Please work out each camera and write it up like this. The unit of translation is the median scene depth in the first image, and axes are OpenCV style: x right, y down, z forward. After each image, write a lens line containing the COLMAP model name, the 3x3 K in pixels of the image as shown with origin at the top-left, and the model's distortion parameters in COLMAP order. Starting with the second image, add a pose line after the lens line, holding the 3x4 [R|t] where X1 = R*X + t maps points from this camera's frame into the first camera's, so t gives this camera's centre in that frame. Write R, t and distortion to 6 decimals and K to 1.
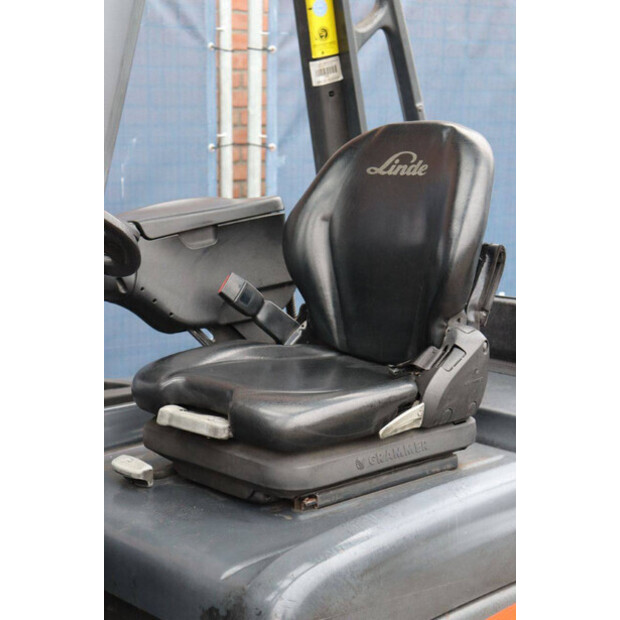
lens RADIAL K [[1337.0, 0, 310.0], [0, 1337.0, 310.0], [0, 0, 1]] dist [0.348687, 0.104026]
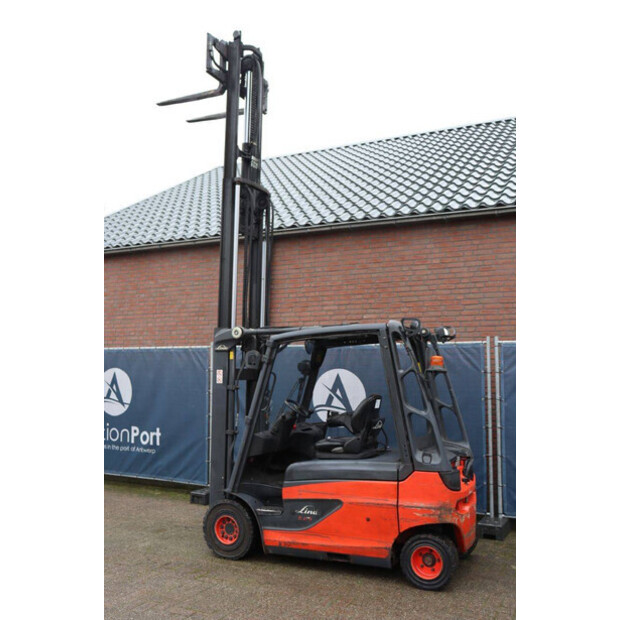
lens RADIAL K [[637.4, 0, 310.0], [0, 637.4, 310.0], [0, 0, 1]] dist [-0.114246, 0.233380]
pose [[0.413656, -0.092228, -0.905750, 2.010164], [-0.137025, 0.977217, -0.162084, -0.031168], [0.900063, 0.191158, 0.391594, -0.162980]]
